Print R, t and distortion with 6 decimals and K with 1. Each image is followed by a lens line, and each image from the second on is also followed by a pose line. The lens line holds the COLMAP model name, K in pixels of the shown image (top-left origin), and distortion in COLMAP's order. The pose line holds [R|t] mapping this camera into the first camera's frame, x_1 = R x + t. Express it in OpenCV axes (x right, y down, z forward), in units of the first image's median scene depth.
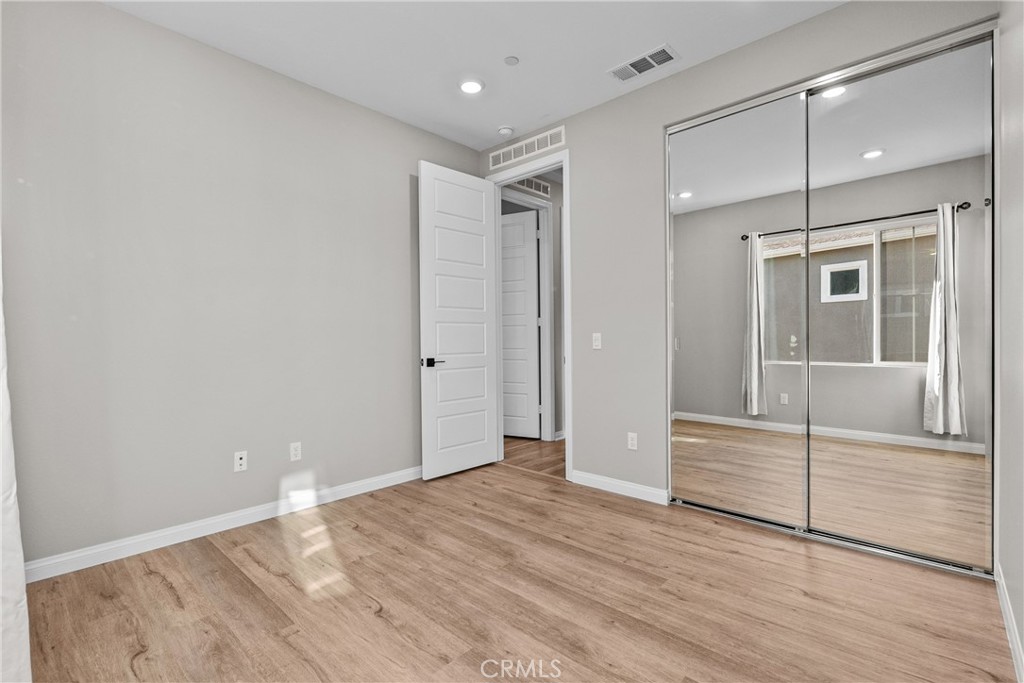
lens RADIAL K [[470.2, 0, 509.3], [0, 470.2, 344.9], [0, 0, 1]] dist [-0.000062, -0.000143]
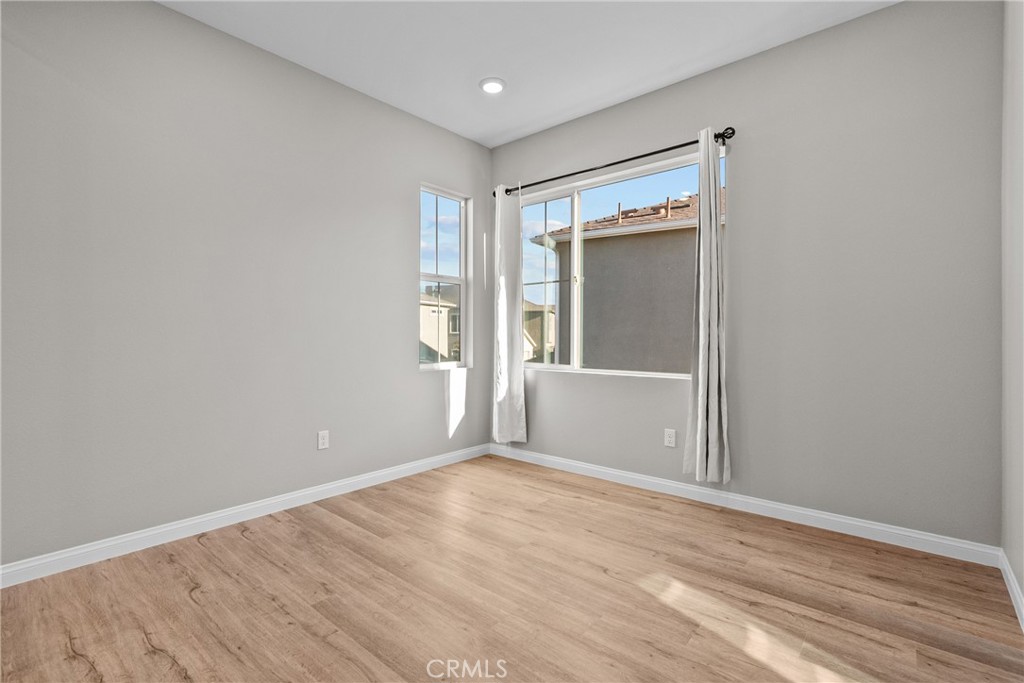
lens RADIAL K [[470.2, 0, 509.3], [0, 470.2, 344.9], [0, 0, 1]] dist [-0.000062, -0.000143]
pose [[-0.999280, 0.010186, -0.036541, -0.008509], [0.008875, 0.999318, 0.035853, -0.018782], [0.036882, 0.035503, -0.998689, 1.877594]]
